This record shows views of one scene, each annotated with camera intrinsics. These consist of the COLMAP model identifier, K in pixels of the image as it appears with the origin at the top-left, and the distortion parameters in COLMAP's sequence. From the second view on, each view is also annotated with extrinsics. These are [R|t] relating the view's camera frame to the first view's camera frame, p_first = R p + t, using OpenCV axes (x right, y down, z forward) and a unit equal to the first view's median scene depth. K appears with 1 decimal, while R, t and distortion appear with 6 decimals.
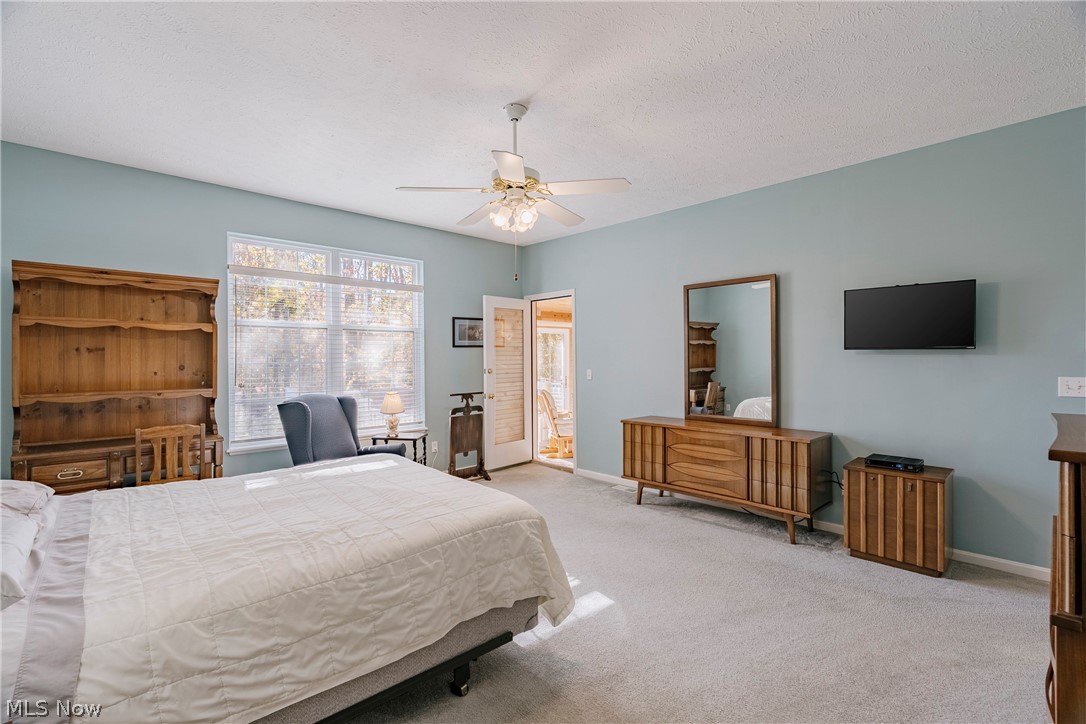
lens RADIAL K [[491.5, 0, 548.2], [0, 491.5, 360.2], [0, 0, 1]] dist [-0.010159, 0.002493]
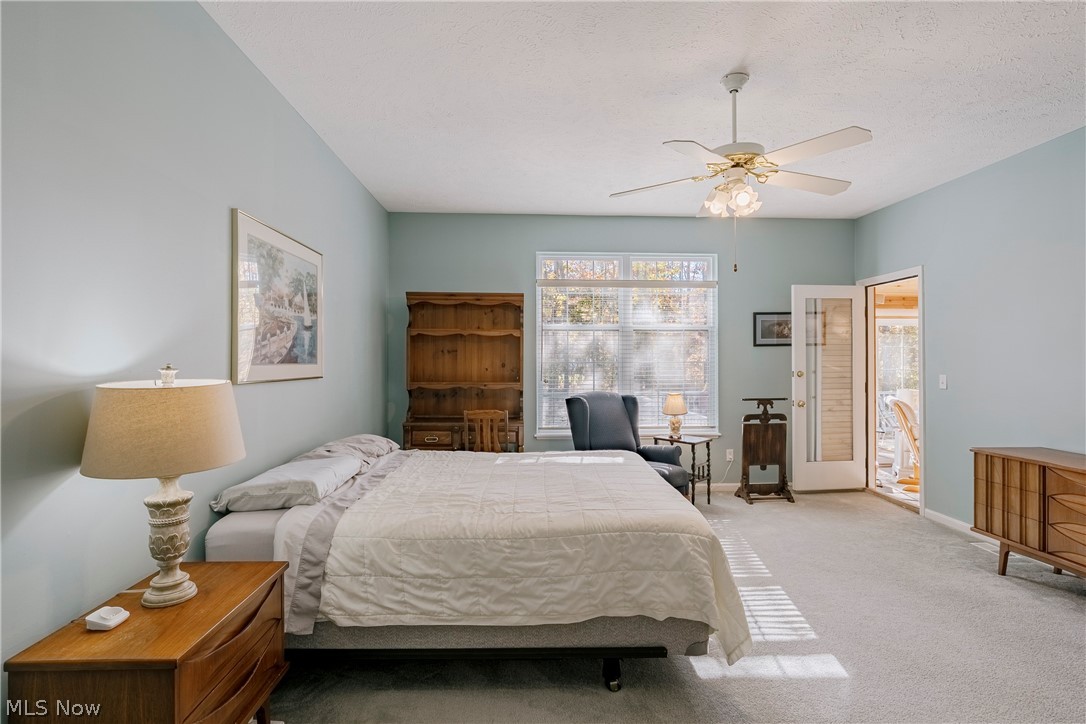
lens RADIAL K [[532.7, 0, 545.7], [0, 532.7, 357.4], [0, 0, 1]] dist [-0.012541, 0.005143]
pose [[0.753326, 0.002881, -0.657640, 0.244310], [-0.005870, 0.999980, -0.002342, -0.002338], [0.657621, 0.005624, 0.753328, 0.040945]]
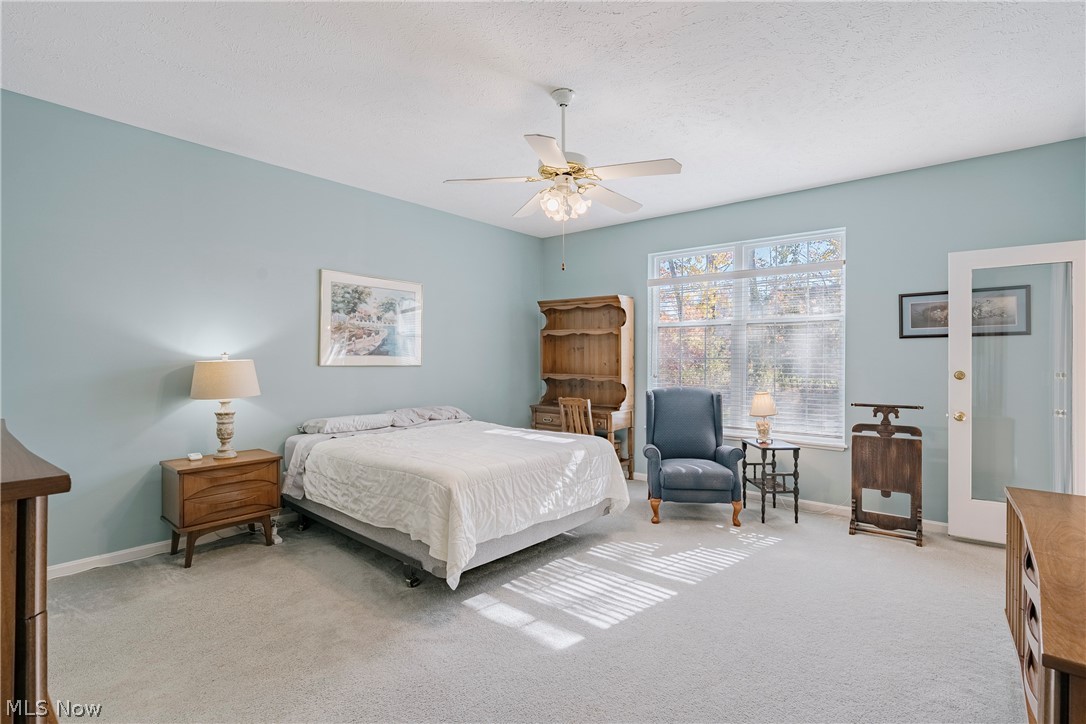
lens RADIAL K [[532.7, 0, 554.5], [0, 532.7, 358.4], [0, 0, 1]] dist [-0.012541, 0.005143]
pose [[0.103212, 0.004803, -0.994648, 0.776643], [-0.009393, 0.999948, 0.003854, 0.005629], [0.994615, 0.008945, 0.103251, 0.693304]]
